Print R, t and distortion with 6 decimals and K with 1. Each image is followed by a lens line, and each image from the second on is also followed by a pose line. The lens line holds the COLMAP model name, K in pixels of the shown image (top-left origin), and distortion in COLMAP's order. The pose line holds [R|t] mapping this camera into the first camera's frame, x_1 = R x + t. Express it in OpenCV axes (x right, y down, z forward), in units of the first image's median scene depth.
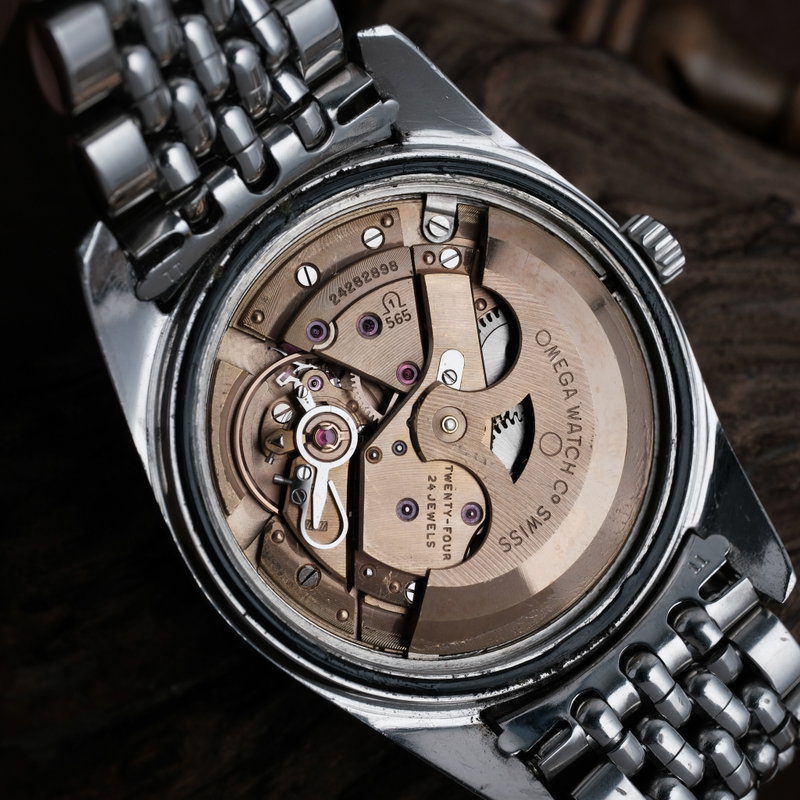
lens RADIAL K [[1604.4, 0, 400.0], [0, 1604.4, 400.0], [0, 0, 1]] dist [0.064995, 0.124734]
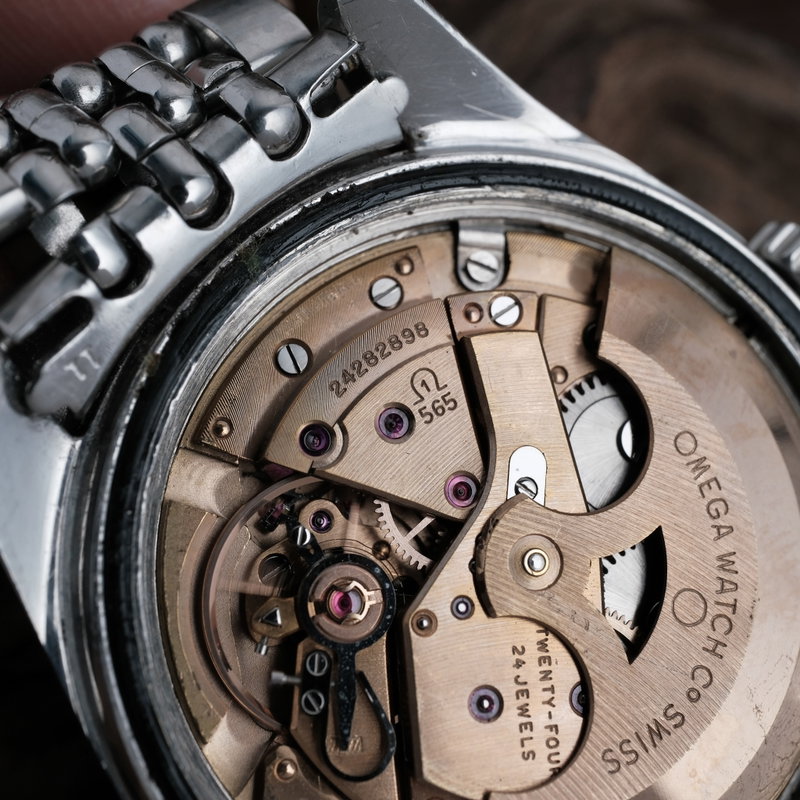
lens RADIAL K [[1640.9, 0, 457.6], [0, 1640.9, 400.3], [0, 0, 1]] dist [0.074885, 0.007413]
pose [[0.992261, -0.108267, 0.060799, -0.033421], [0.116761, 0.980157, -0.160185, 0.054066], [-0.042250, 0.166044, 0.985213, 0.341590]]
